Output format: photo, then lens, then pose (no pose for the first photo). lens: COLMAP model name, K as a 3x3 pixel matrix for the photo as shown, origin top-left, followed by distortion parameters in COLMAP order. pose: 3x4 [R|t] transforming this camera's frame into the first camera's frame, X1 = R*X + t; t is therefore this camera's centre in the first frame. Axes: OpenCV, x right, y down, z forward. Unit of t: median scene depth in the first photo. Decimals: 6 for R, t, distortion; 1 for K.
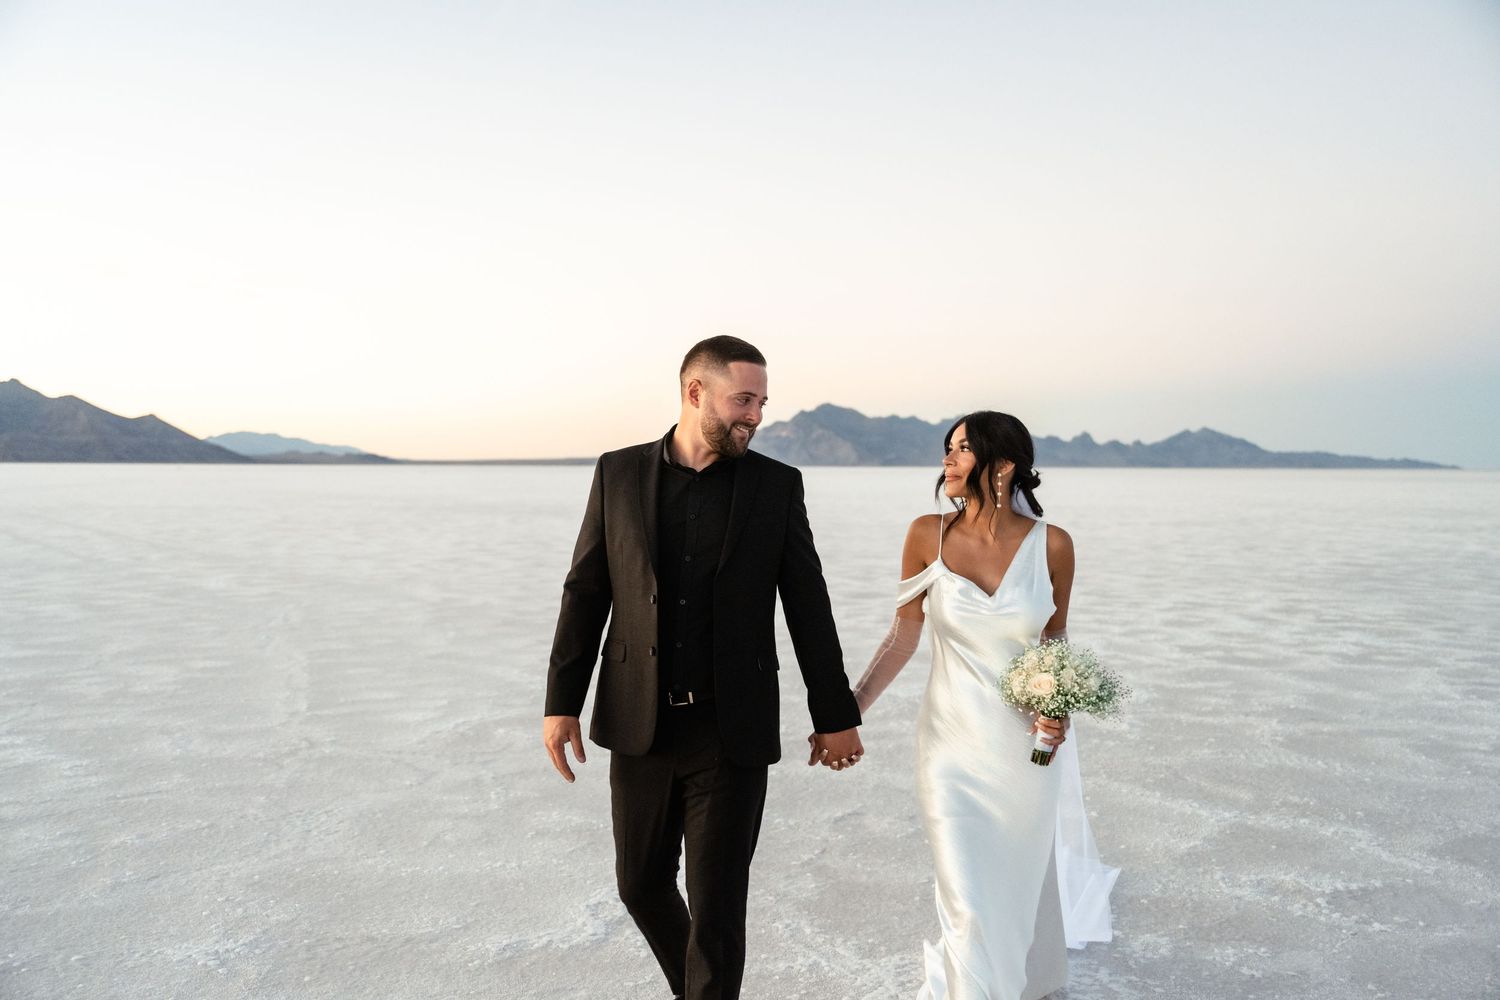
lens RADIAL K [[1400.1, 0, 736.3], [0, 1400.1, 494.9], [0, 0, 1]] dist [0.016068, 0.000000]
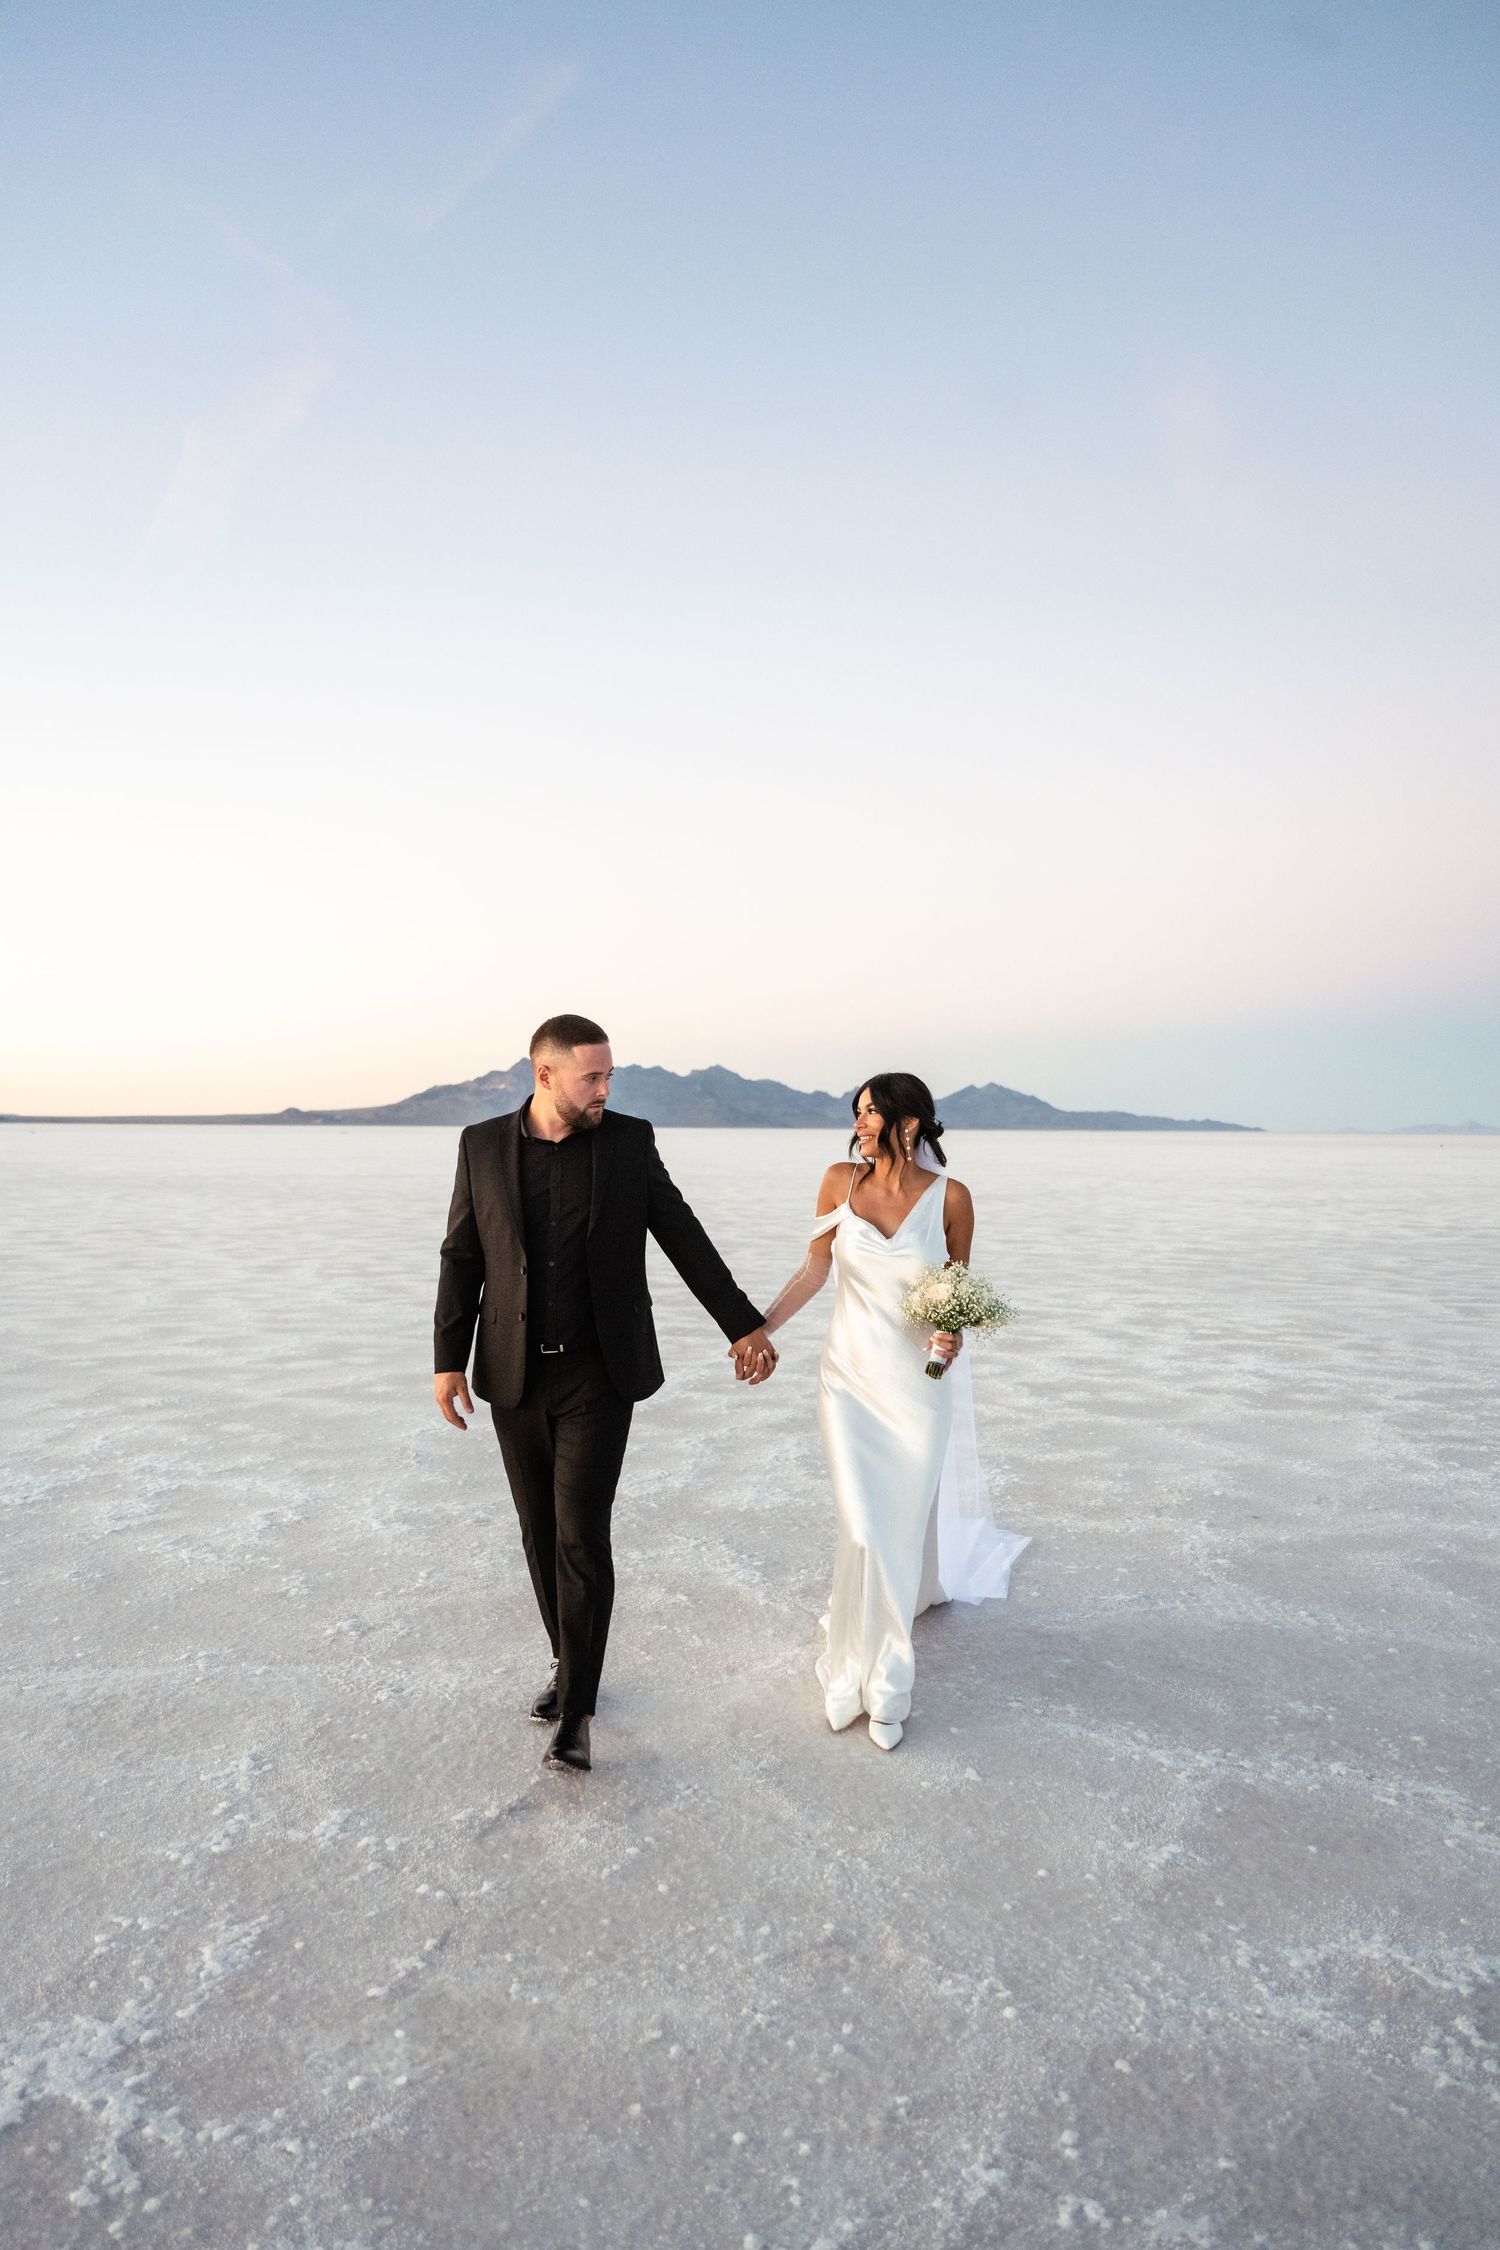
lens RADIAL K [[1651.7, 0, 751.3], [0, 1651.7, 1108.5], [0, 0, 1]] dist [-0.003414, -0.000433]
pose [[0.983533, 0.004863, 0.180664, 0.032365], [0.000779, 0.999515, -0.031146, -0.004640], [-0.180728, 0.030774, 0.983052, 0.221102]]
